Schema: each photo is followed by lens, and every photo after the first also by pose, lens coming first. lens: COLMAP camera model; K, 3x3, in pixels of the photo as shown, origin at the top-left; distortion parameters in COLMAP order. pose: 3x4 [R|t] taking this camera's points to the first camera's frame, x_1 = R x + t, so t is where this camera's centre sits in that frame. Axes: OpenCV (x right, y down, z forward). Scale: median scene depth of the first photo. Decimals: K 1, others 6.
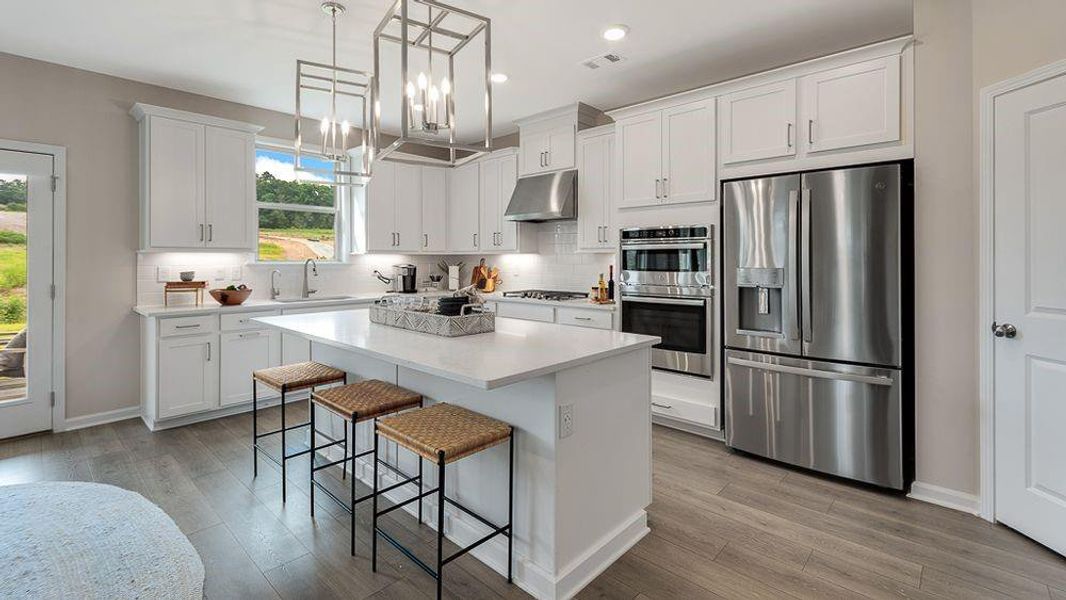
lens RADIAL K [[467.3, 0, 535.9], [0, 467.3, 258.8], [0, 0, 1]] dist [0.002410, 0.000793]
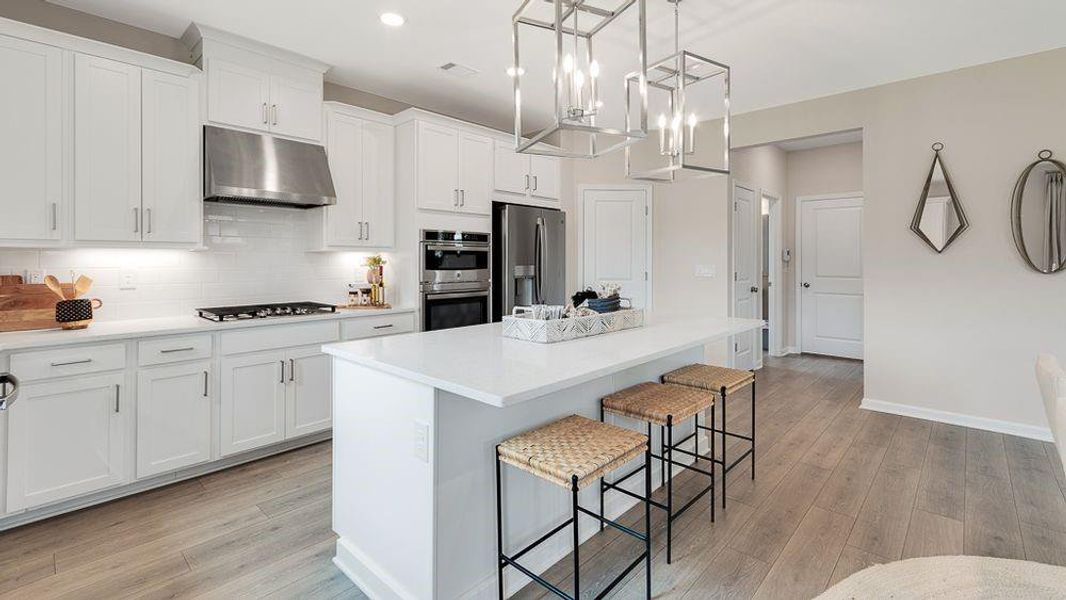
lens RADIAL K [[467.3, 0, 507.9], [0, 467.3, 264.4], [0, 0, 1]] dist [0.002410, 0.000793]
pose [[0.031299, -0.007640, 0.999481, -0.917461], [-0.000440, 0.999971, 0.007657, 0.004586], [-0.999510, -0.000679, 0.031295, 0.875214]]
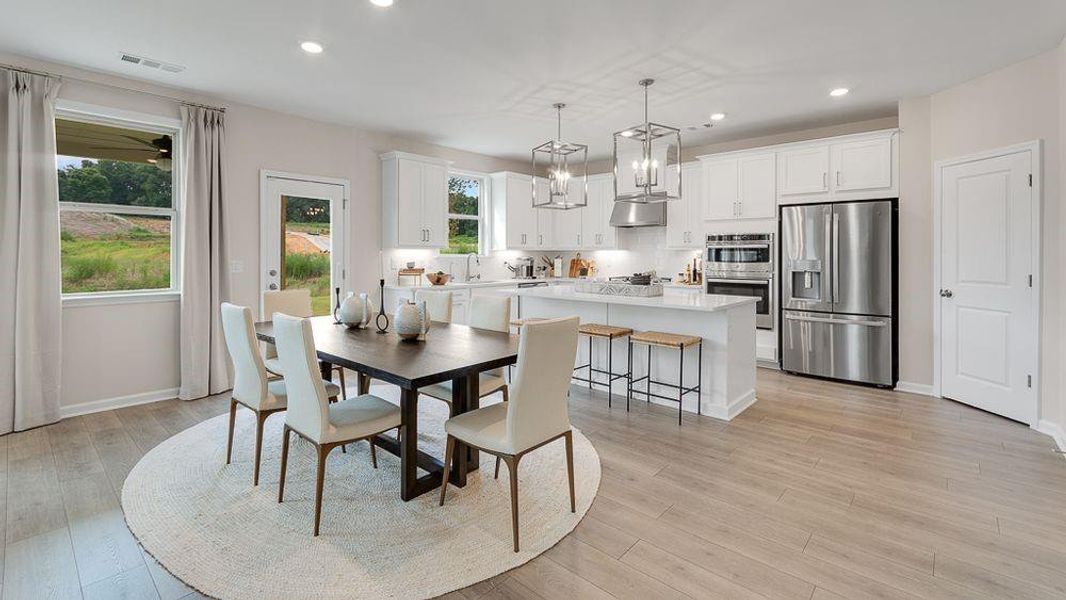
lens RADIAL K [[467.3, 0, 532.6], [0, 467.3, 253.6], [0, 0, 1]] dist [0.002410, 0.000793]
pose [[0.999906, 0.003094, 0.013322, -0.444077], [-0.003101, 0.999995, 0.000554, -0.000903], [-0.013320, -0.000595, 0.999911, -0.556439]]
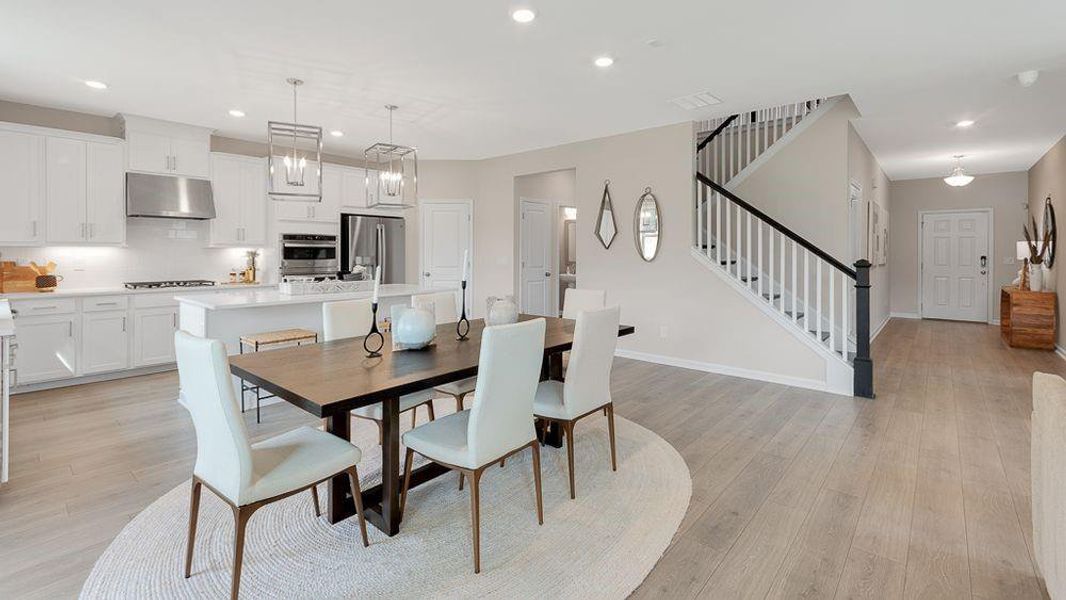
lens RADIAL K [[467.3, 0, 510.6], [0, 467.3, 256.0], [0, 0, 1]] dist [0.002410, 0.000793]
pose [[-0.001922, -0.005318, 0.999984, -1.531522], [-0.001476, 0.999985, 0.005315, 0.003127], [-0.999997, -0.001466, -0.001930, 0.268198]]
